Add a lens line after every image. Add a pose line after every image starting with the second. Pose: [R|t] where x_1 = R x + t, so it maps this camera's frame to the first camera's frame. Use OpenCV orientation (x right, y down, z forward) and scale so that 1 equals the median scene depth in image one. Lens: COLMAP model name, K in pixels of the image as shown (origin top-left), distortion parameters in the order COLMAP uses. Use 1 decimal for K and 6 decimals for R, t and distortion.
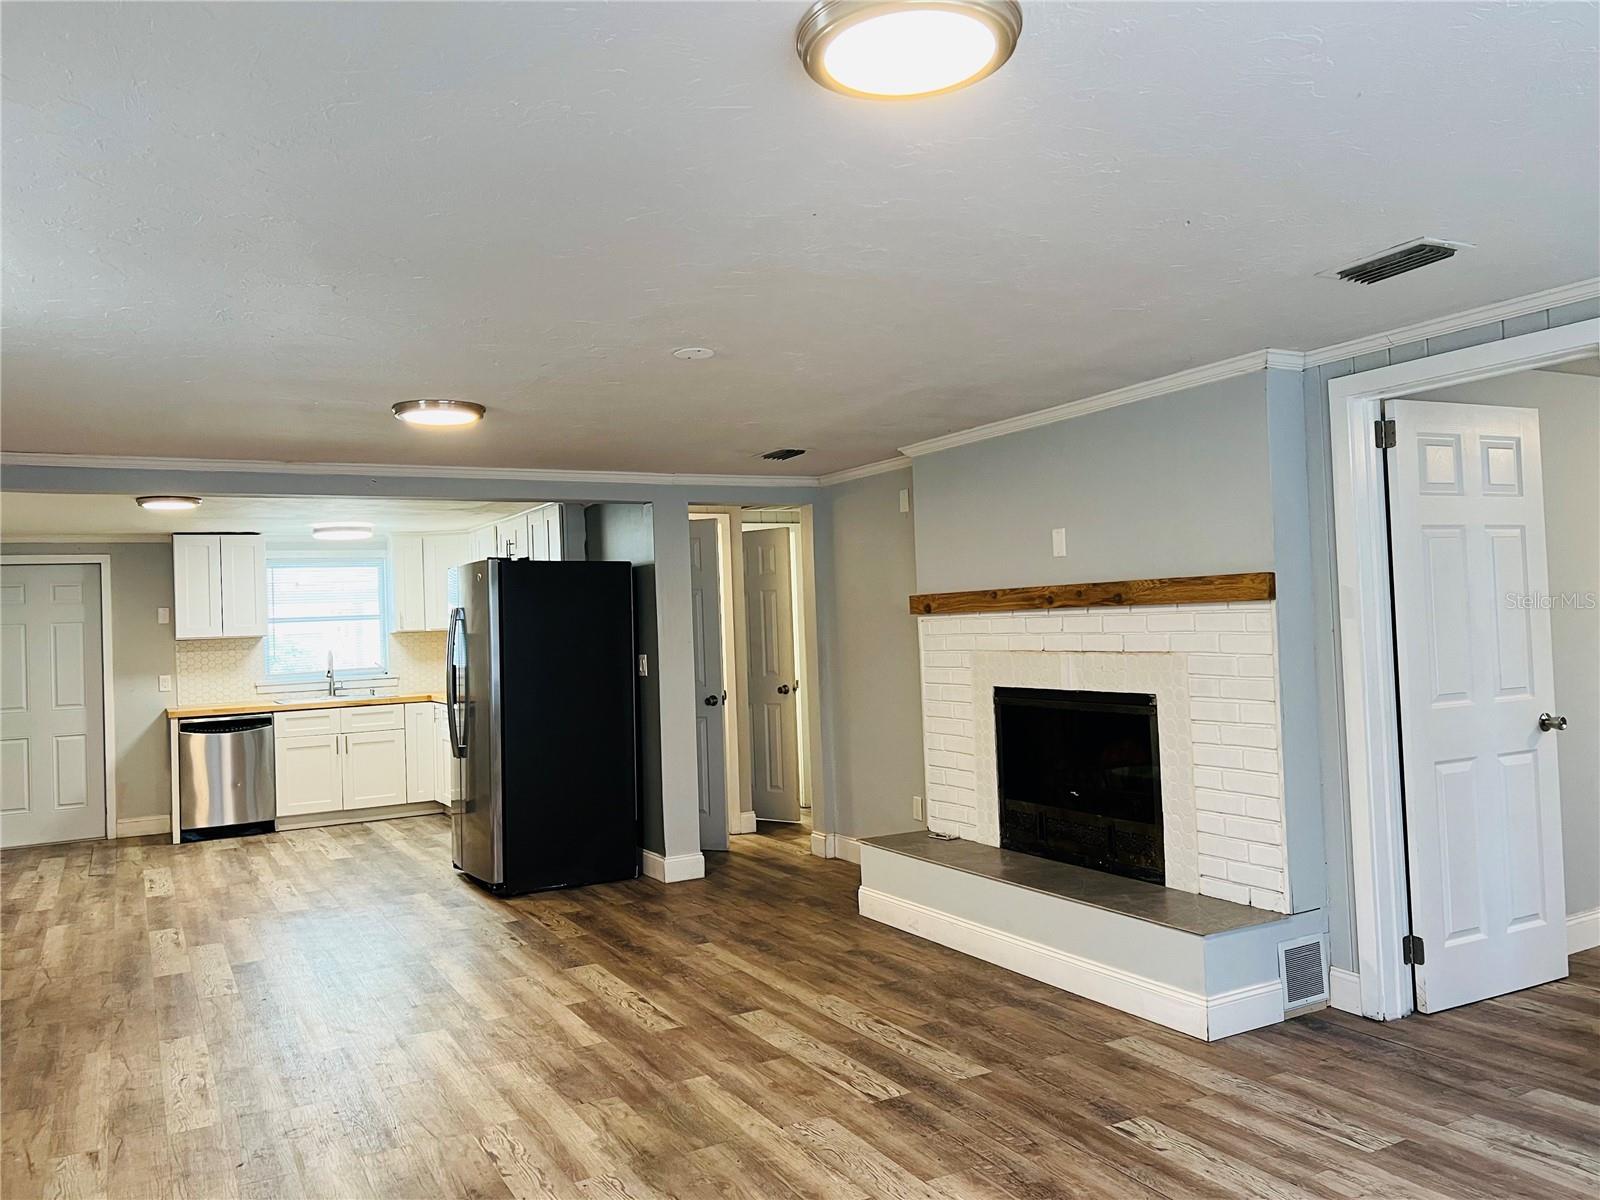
lens RADIAL K [[1200.8, 0, 794.7], [0, 1200.8, 620.2], [0, 0, 1]] dist [0.052969, -0.059415]
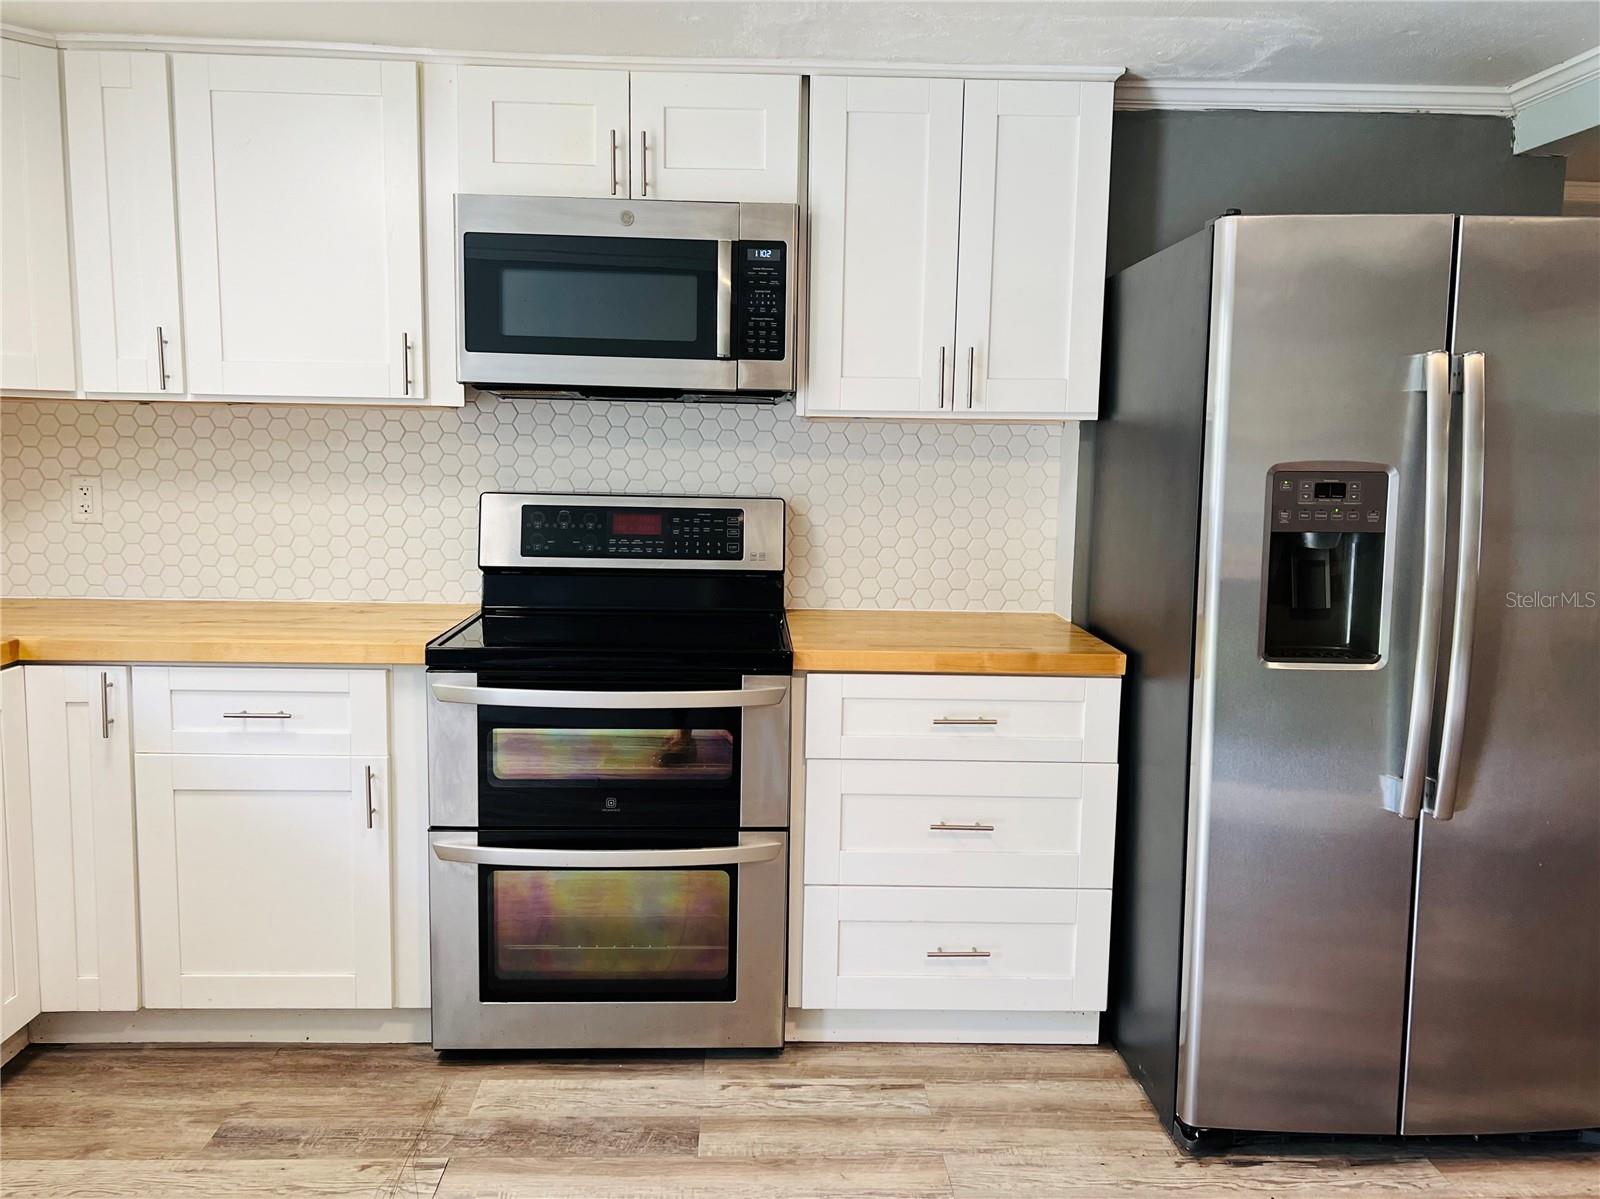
lens RADIAL K [[1267.0, 0, 790.1], [0, 1267.0, 602.6], [0, 0, 1]] dist [0.040119, -0.043344]
pose [[0.445937, -0.068728, 0.892422, -1.033426], [-0.036627, 0.994811, 0.094915, 0.045441], [-0.894314, -0.075013, 0.441106, 1.568926]]
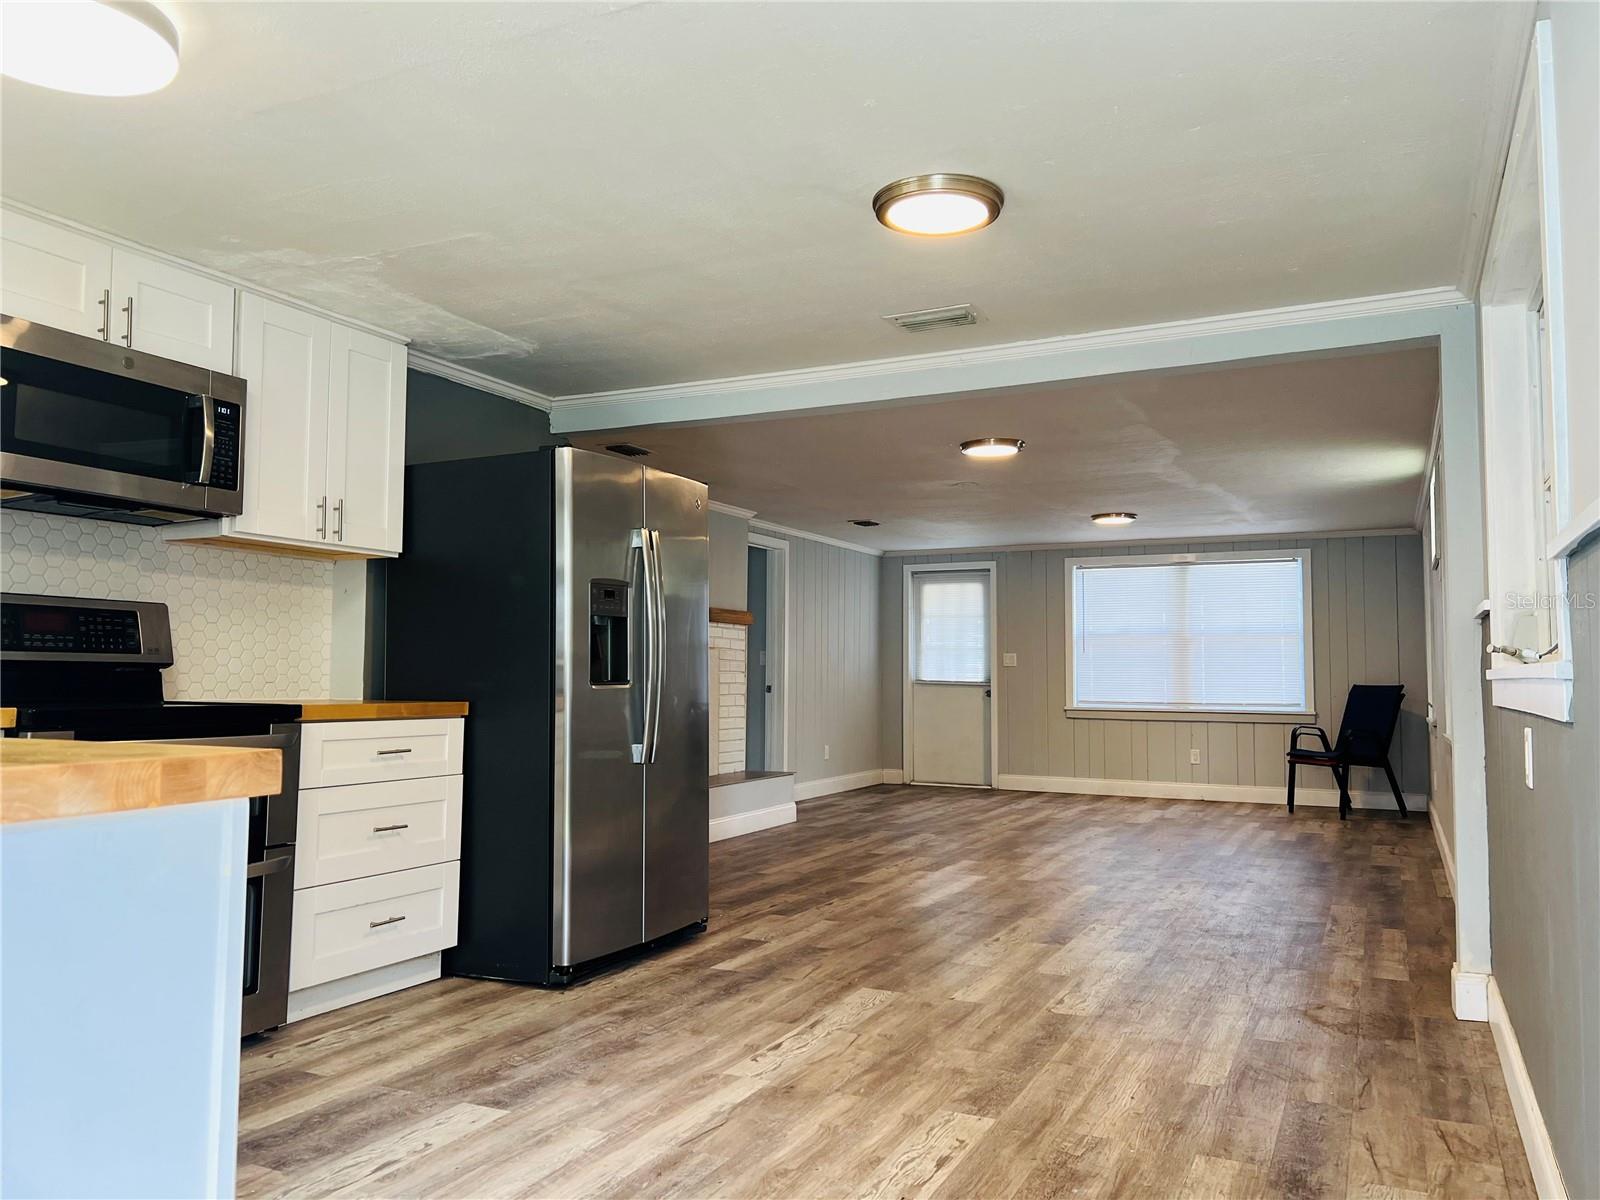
lens RADIAL K [[1218.8, 0, 789.9], [0, 1218.8, 606.9], [0, 0, 1]] dist [0.095005, -0.117273]
pose [[-0.579760, 0.084272, 0.810418, -1.337248], [0.011890, 0.995406, -0.095002, 0.147878], [-0.814701, -0.045443, -0.578099, 2.062374]]
